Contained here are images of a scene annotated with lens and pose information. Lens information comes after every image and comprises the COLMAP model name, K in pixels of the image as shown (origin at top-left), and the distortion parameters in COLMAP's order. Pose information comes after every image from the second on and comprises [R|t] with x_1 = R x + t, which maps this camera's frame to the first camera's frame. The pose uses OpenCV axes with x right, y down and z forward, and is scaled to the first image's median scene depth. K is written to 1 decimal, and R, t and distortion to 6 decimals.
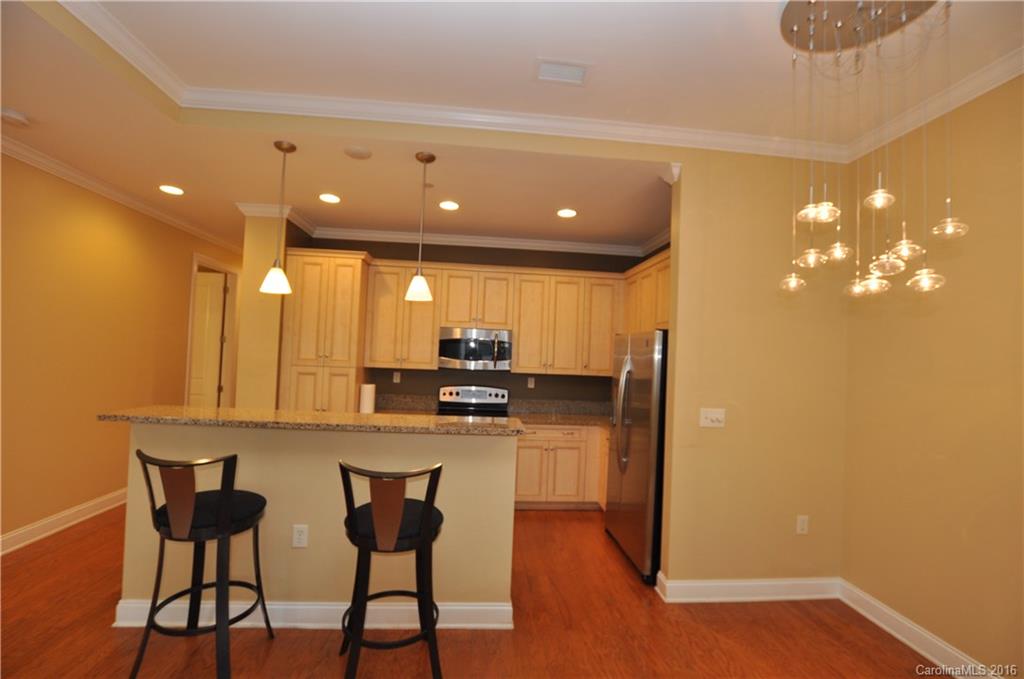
lens RADIAL K [[447.9, 0, 513.0], [0, 447.9, 341.7], [0, 0, 1]] dist [-0.027456, 0.001671]
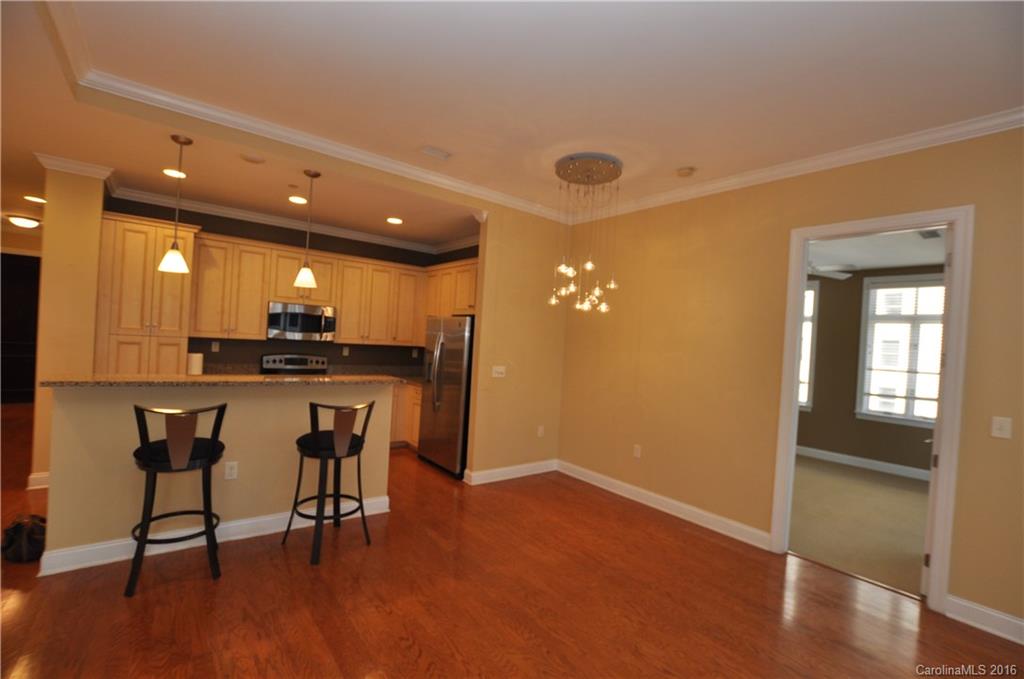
lens RADIAL K [[447.9, 0, 509.9], [0, 447.9, 339.1], [0, 0, 1]] dist [-0.027456, 0.001671]
pose [[0.839898, 0.010642, 0.542639, -0.305433], [-0.044544, 0.997786, 0.049377, -0.024810], [-0.540913, -0.065642, 0.838513, -0.295123]]
